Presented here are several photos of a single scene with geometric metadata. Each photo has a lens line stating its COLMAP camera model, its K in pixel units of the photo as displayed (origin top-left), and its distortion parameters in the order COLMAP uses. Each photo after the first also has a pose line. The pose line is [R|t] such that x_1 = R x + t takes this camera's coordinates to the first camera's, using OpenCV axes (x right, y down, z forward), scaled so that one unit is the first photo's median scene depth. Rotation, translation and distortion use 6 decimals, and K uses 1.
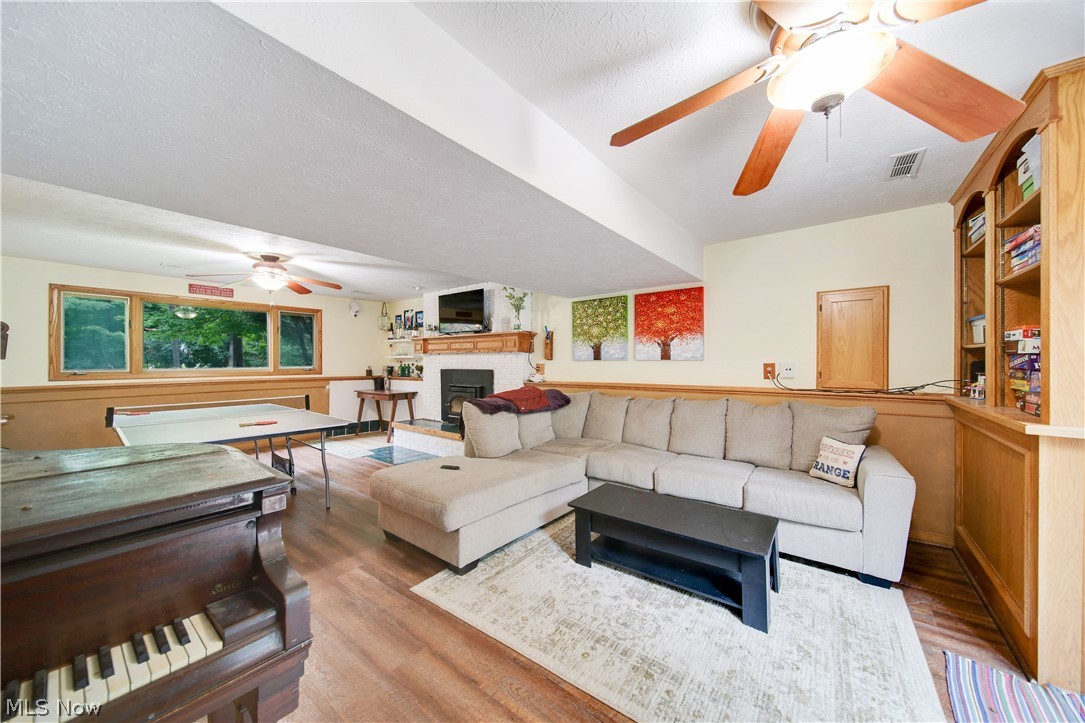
lens RADIAL K [[384.4, 0, 541.4], [0, 384.4, 364.0], [0, 0, 1]] dist [-0.003303, -0.000164]
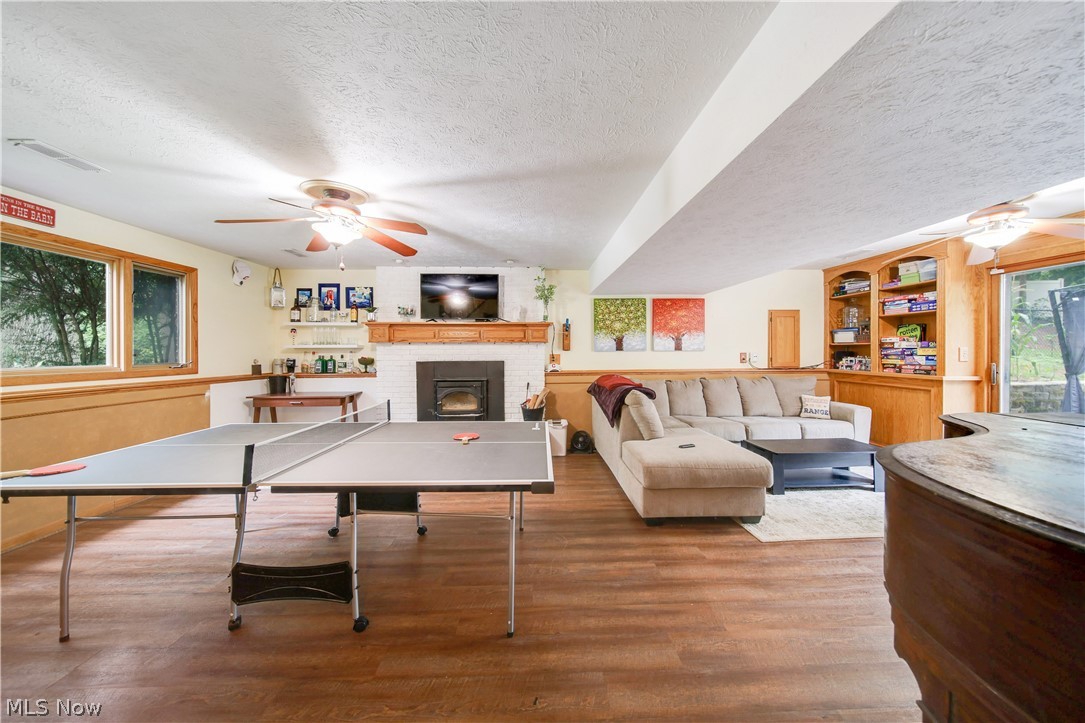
lens RADIAL K [[384.4, 0, 549.3], [0, 384.4, 350.8], [0, 0, 1]] dist [-0.003303, -0.000164]
pose [[0.765420, 0.000198, 0.643531, -0.739470], [0.006859, 0.999941, -0.008465, -0.001271], [-0.643495, 0.010893, 0.765373, 0.230827]]
